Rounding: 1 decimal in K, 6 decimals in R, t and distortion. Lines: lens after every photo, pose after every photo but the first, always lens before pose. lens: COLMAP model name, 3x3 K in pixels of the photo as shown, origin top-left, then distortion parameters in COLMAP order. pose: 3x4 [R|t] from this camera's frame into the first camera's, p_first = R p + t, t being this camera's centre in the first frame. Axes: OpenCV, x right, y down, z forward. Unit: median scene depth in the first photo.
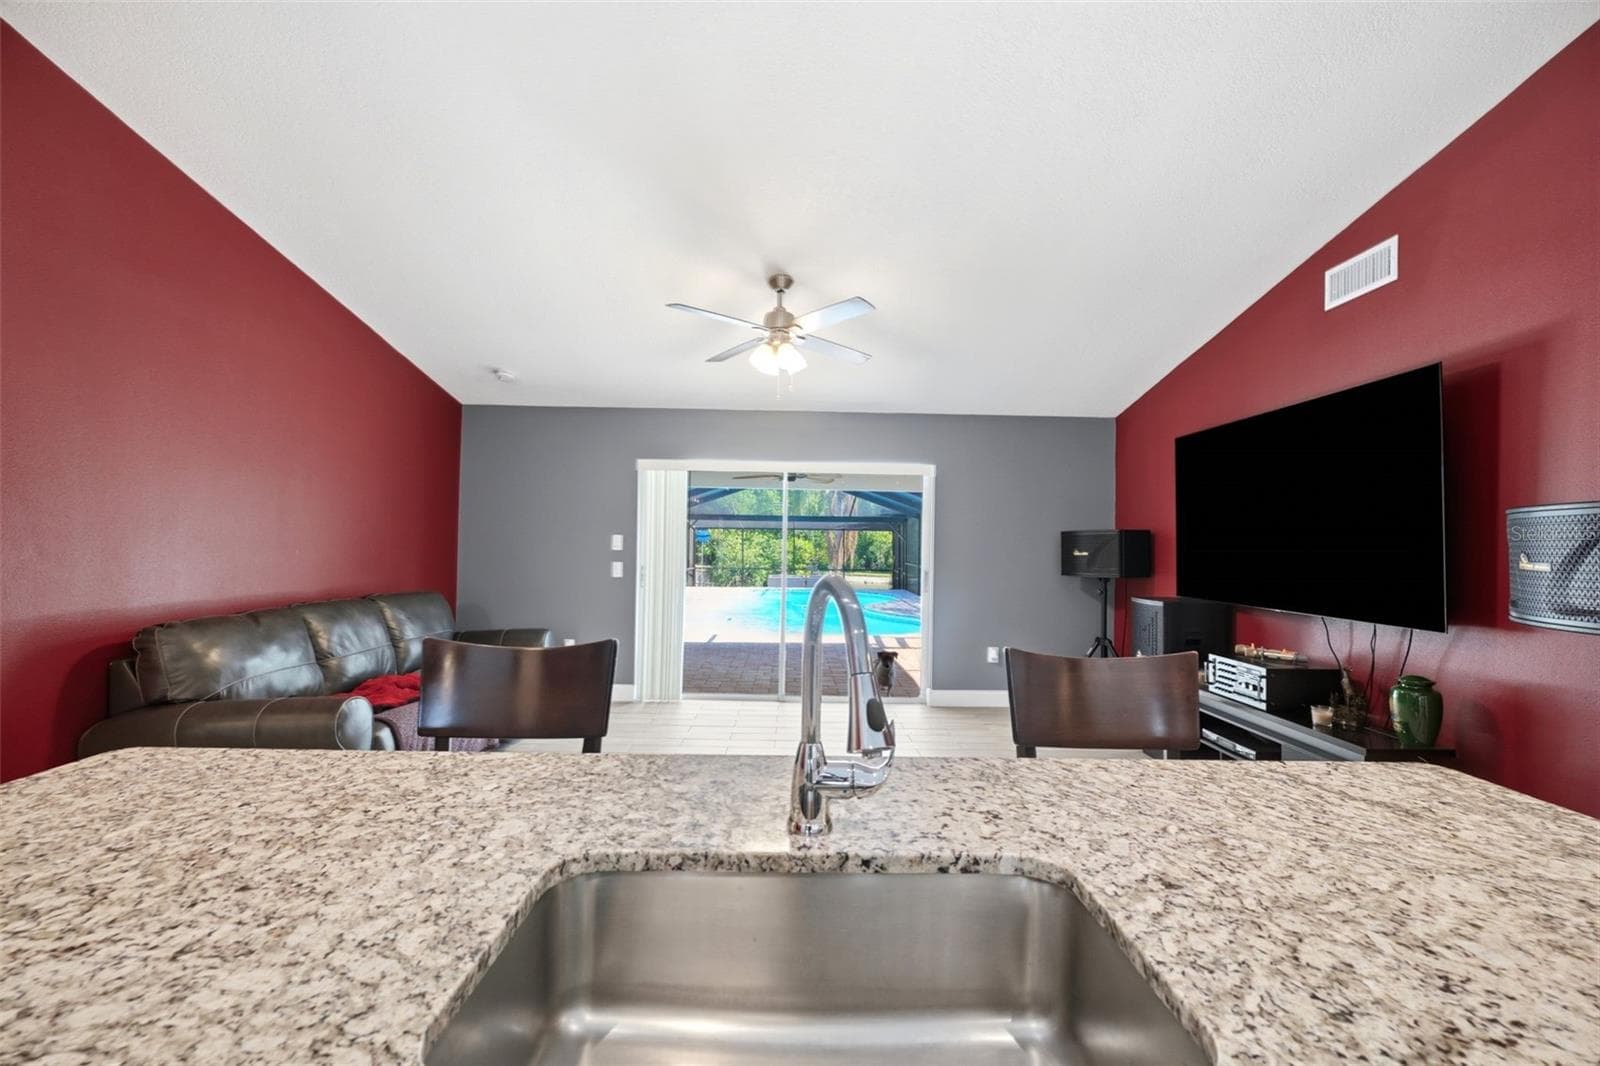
lens RADIAL K [[664.0, 0, 798.7], [0, 664.0, 538.7], [0, 0, 1]] dist [0.000247, -0.000306]
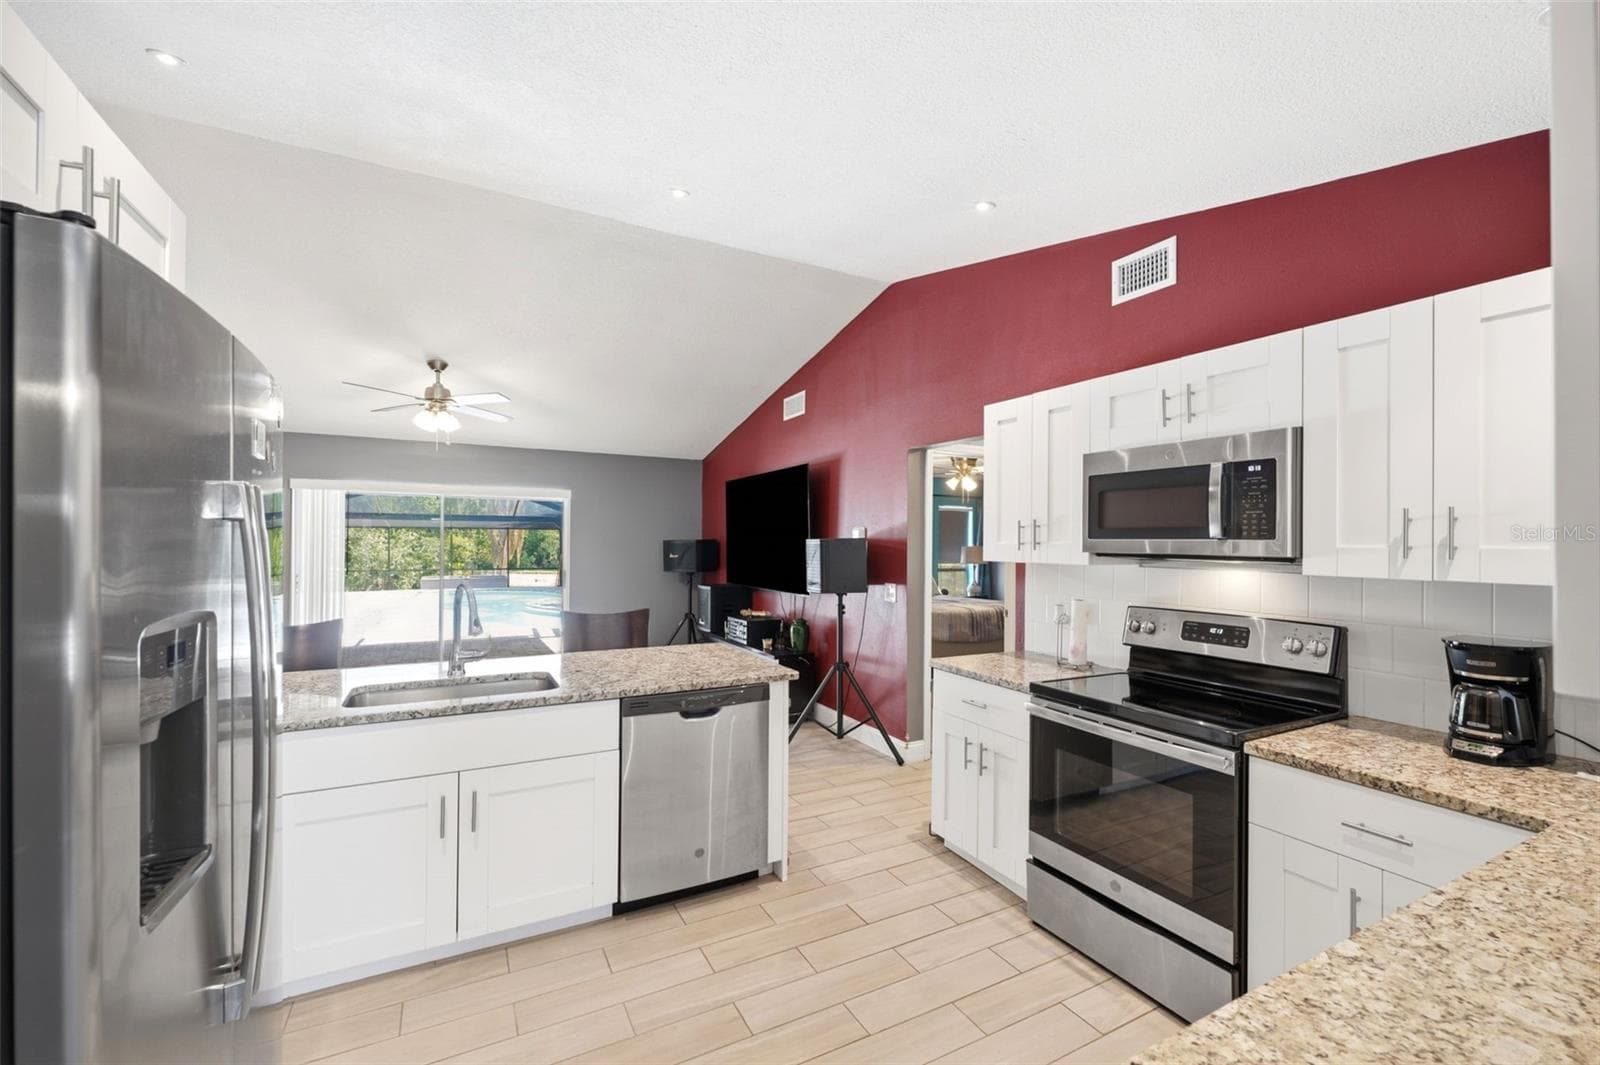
lens RADIAL K [[664.0, 0, 798.7], [0, 664.0, 538.2], [0, 0, 1]] dist [0.000247, -0.000306]
pose [[0.889274, -0.007571, 0.457313, 0.004166], [0.004177, 0.999956, 0.008433, -0.027500], [-0.457357, -0.005589, 0.889266, -0.409550]]
